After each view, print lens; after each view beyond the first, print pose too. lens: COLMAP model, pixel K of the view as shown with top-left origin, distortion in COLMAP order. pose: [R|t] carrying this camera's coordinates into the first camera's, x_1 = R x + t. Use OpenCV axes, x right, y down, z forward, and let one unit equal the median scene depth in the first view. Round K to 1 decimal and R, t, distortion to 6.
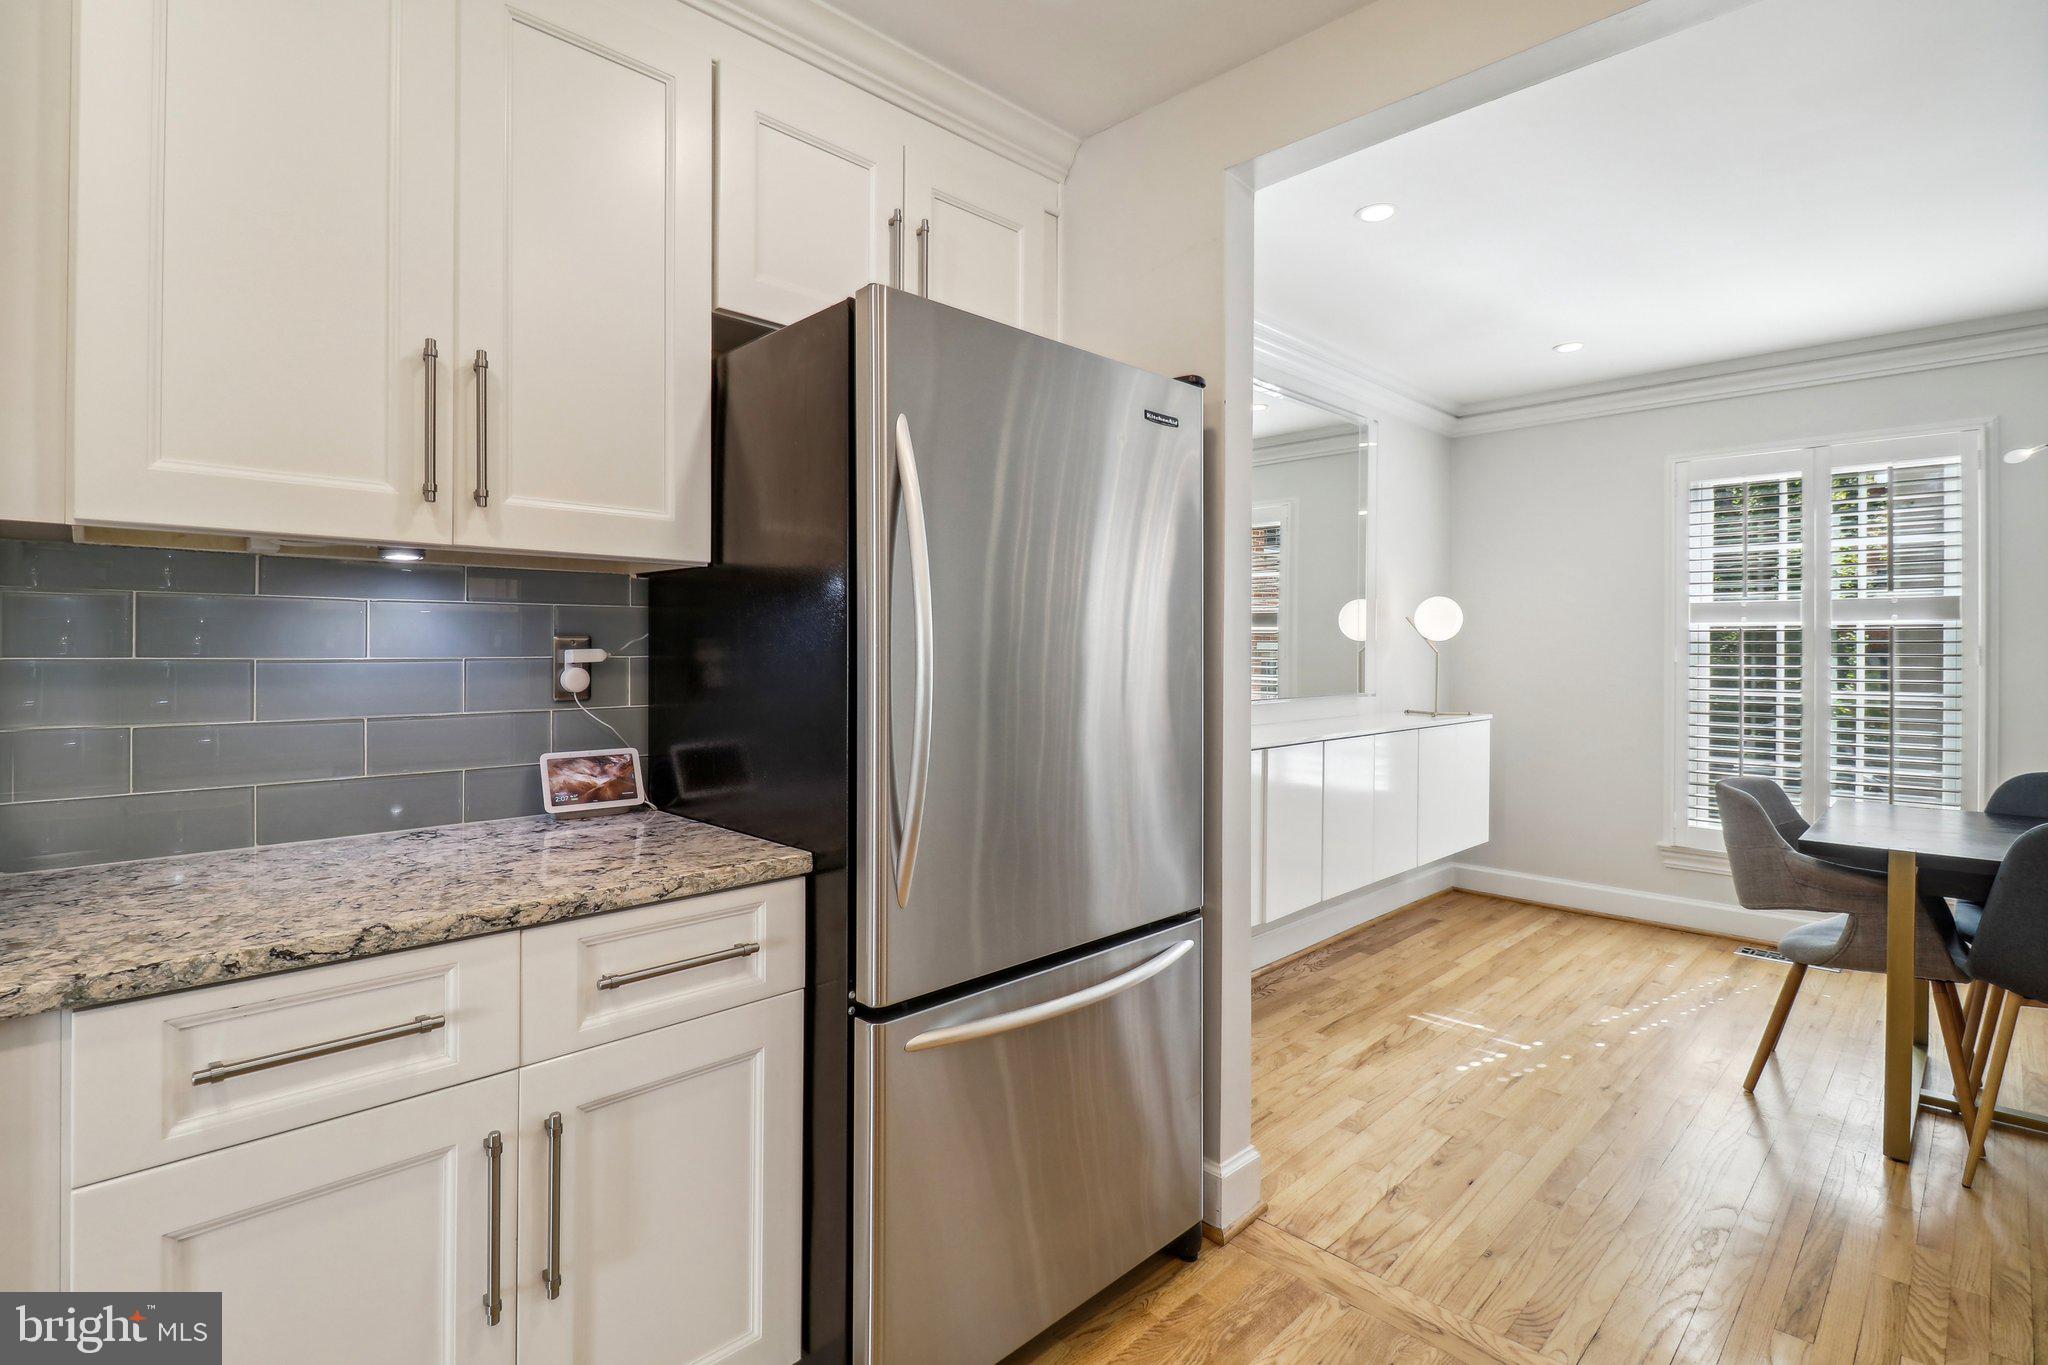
lens RADIAL K [[978.3, 0, 999.2], [0, 978.3, 655.8], [0, 0, 1]] dist [-0.003419, -0.002306]
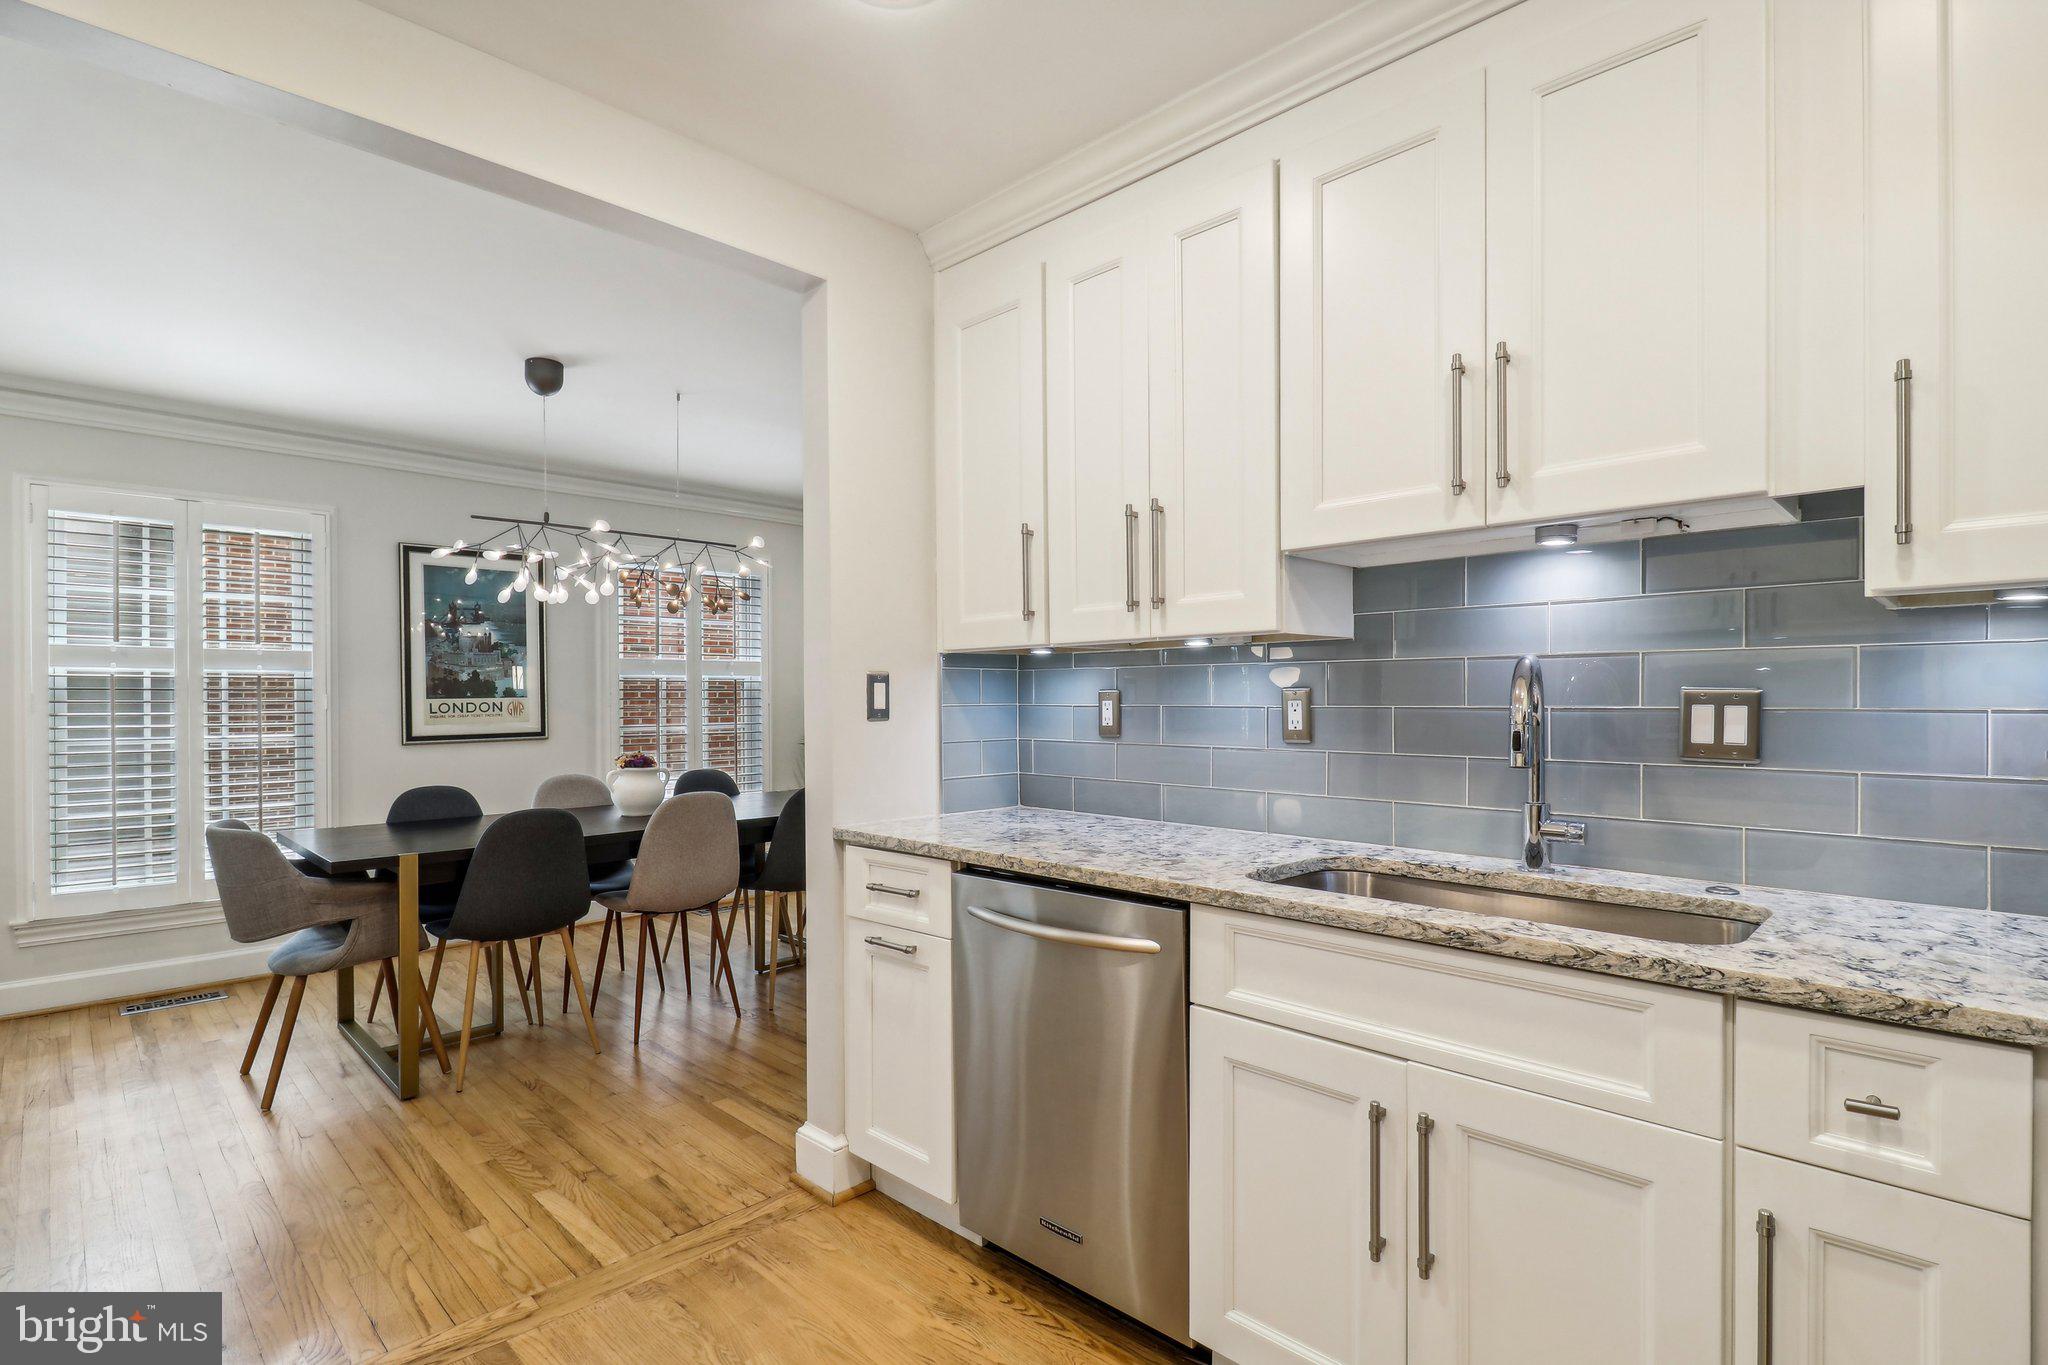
lens RADIAL K [[1007.2, 0, 1026.5], [0, 1007.2, 701.8], [0, 0, 1]] dist [-0.003932, -0.001038]
pose [[-0.006875, -0.005824, 0.999959, -0.240142], [0.008462, 0.999947, 0.005882, 0.000771], [-0.999941, 0.008502, -0.006825, 0.126565]]
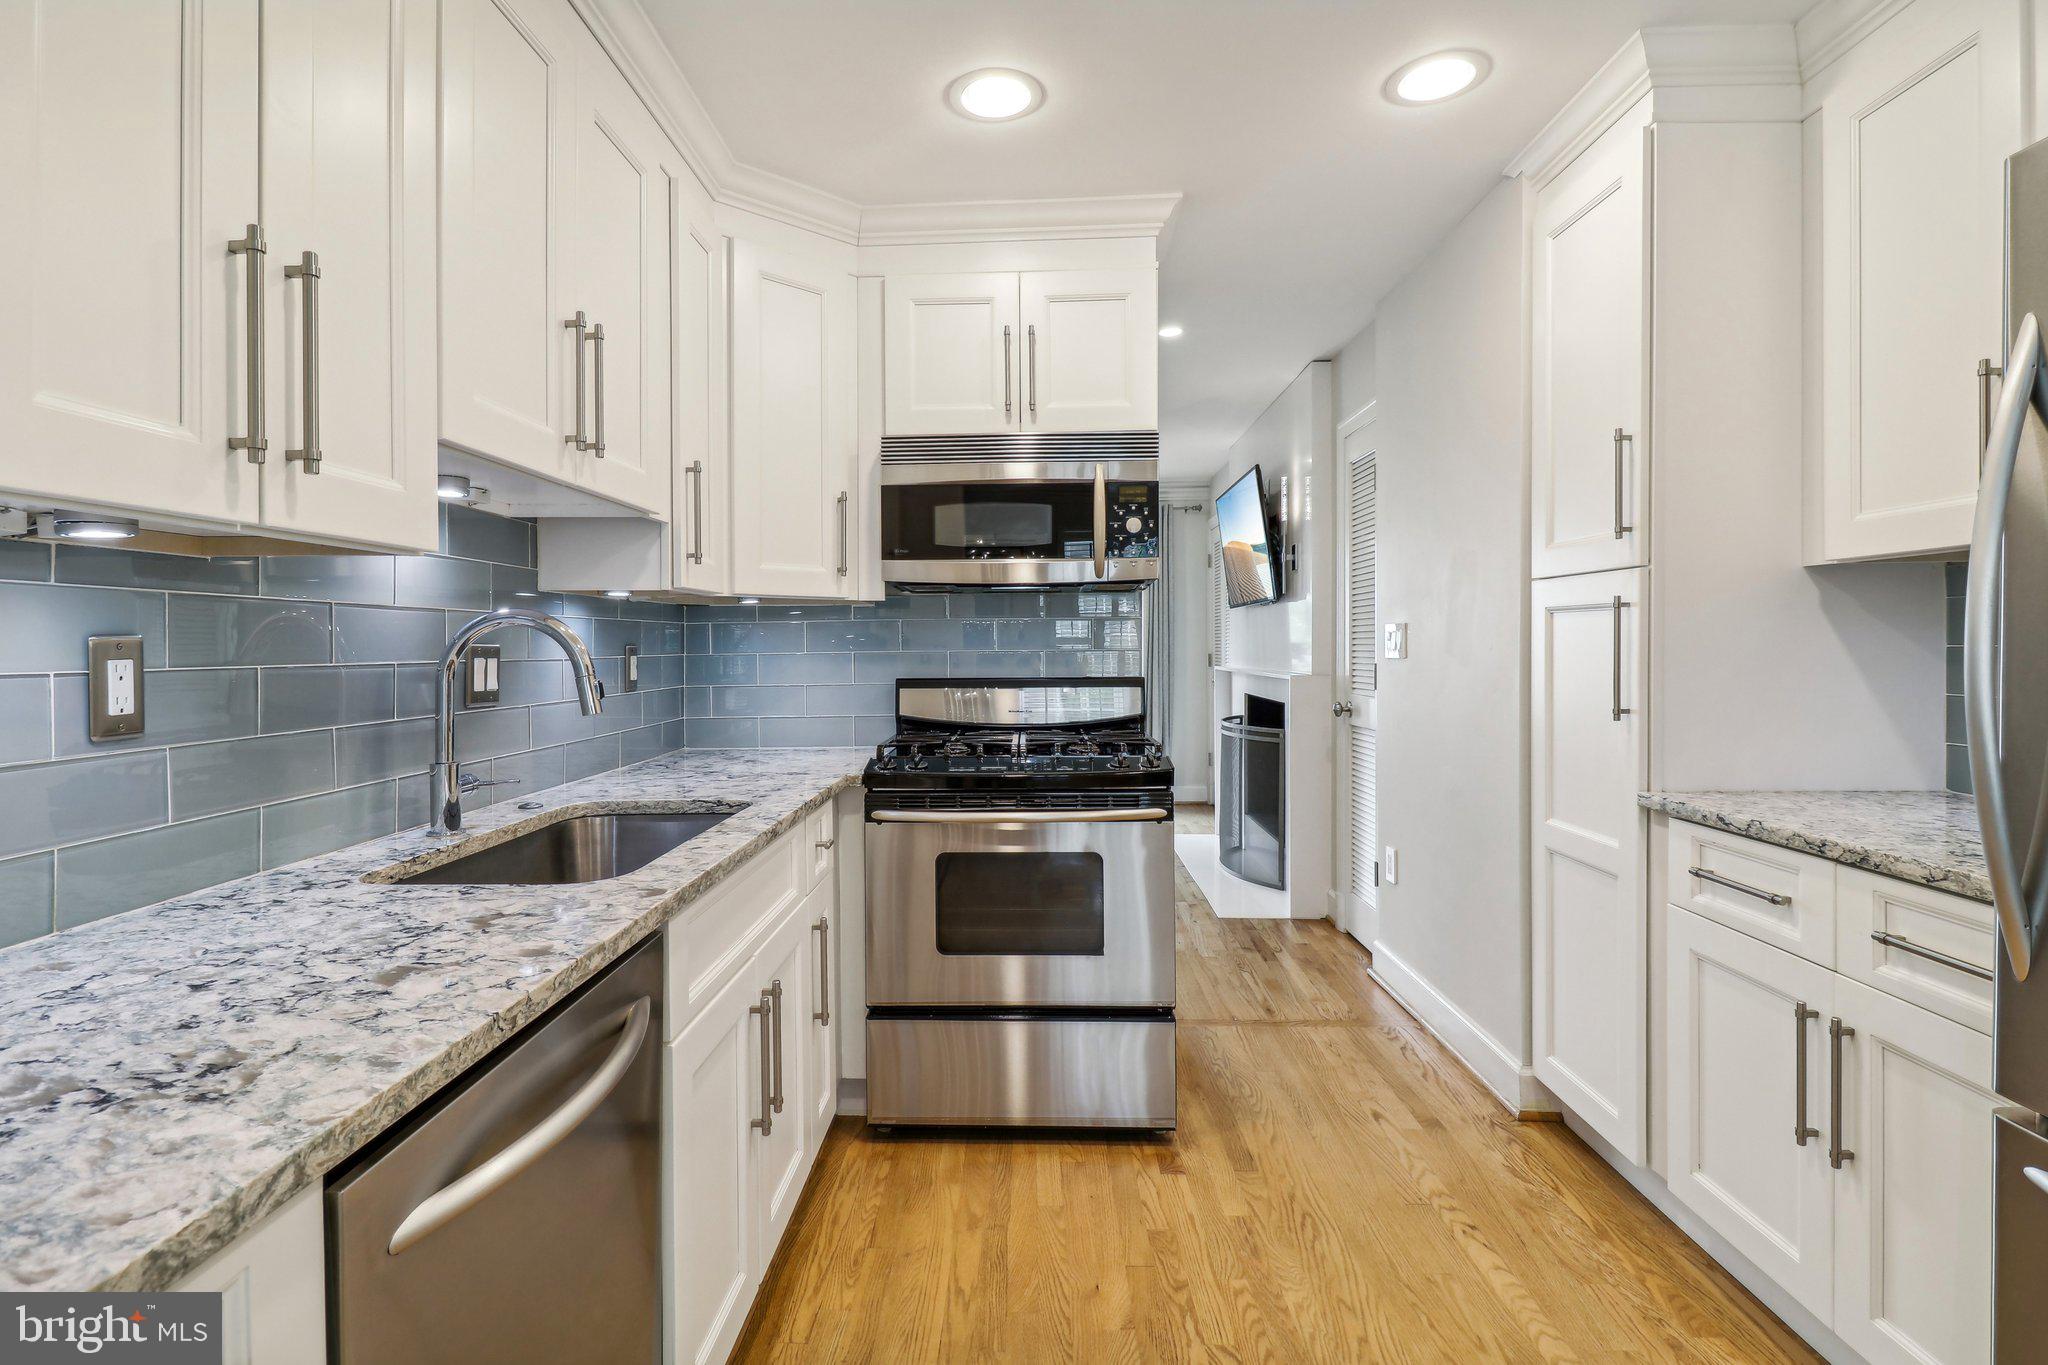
lens RADIAL K [[978.3, 0, 999.2], [0, 978.3, 655.8], [0, 0, 1]] dist [-0.003419, -0.002306]
pose [[-0.729373, 0.007659, -0.684073, 0.371394], [-0.000520, 0.999931, 0.011749, 0.000317], [0.684116, 0.008925, -0.729319, 0.380344]]
